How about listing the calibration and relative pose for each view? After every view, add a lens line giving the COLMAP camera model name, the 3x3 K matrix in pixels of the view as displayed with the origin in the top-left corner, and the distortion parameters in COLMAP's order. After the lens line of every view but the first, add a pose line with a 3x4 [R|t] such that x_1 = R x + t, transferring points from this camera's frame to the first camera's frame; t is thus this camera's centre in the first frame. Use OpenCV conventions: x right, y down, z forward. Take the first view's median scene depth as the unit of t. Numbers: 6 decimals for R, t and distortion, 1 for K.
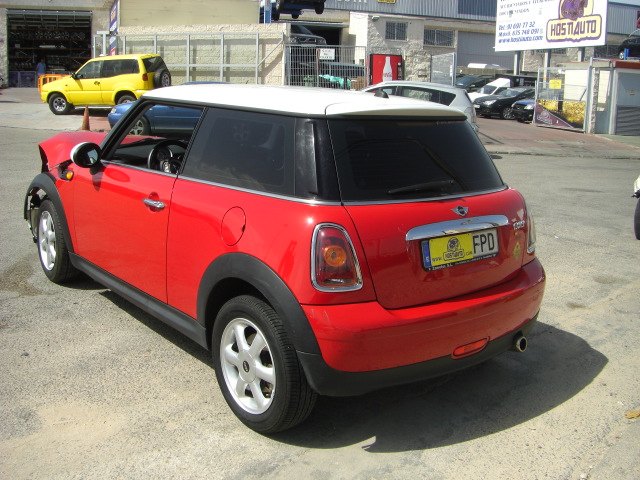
lens RADIAL K [[729.3, 0, 318.3], [0, 729.3, 207.9], [0, 0, 1]] dist [-0.202039, 0.157437]
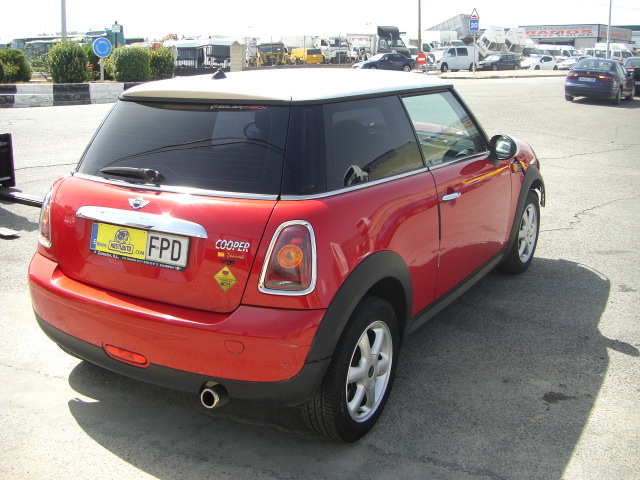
lens RADIAL K [[729.3, 0, 318.3], [0, 729.3, 207.9], [0, 0, 1]] dist [-0.202039, 0.157437]
pose [[0.333464, 0.154740, -0.929977, 0.221906], [-0.153122, 0.982230, 0.108529, -0.024398], [0.930245, 0.106209, 0.351232, 0.180043]]
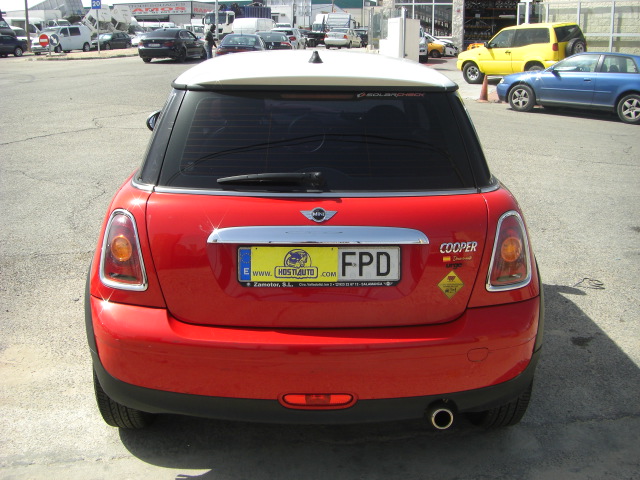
lens RADIAL K [[729.3, 0, 318.3], [0, 729.3, 207.9], [0, 0, 1]] dist [-0.202039, 0.157437]
pose [[0.787148, 0.111413, -0.606618, 0.129763], [-0.087106, 0.993772, 0.069490, -0.010989], [0.610582, -0.001859, 0.791951, 0.083190]]
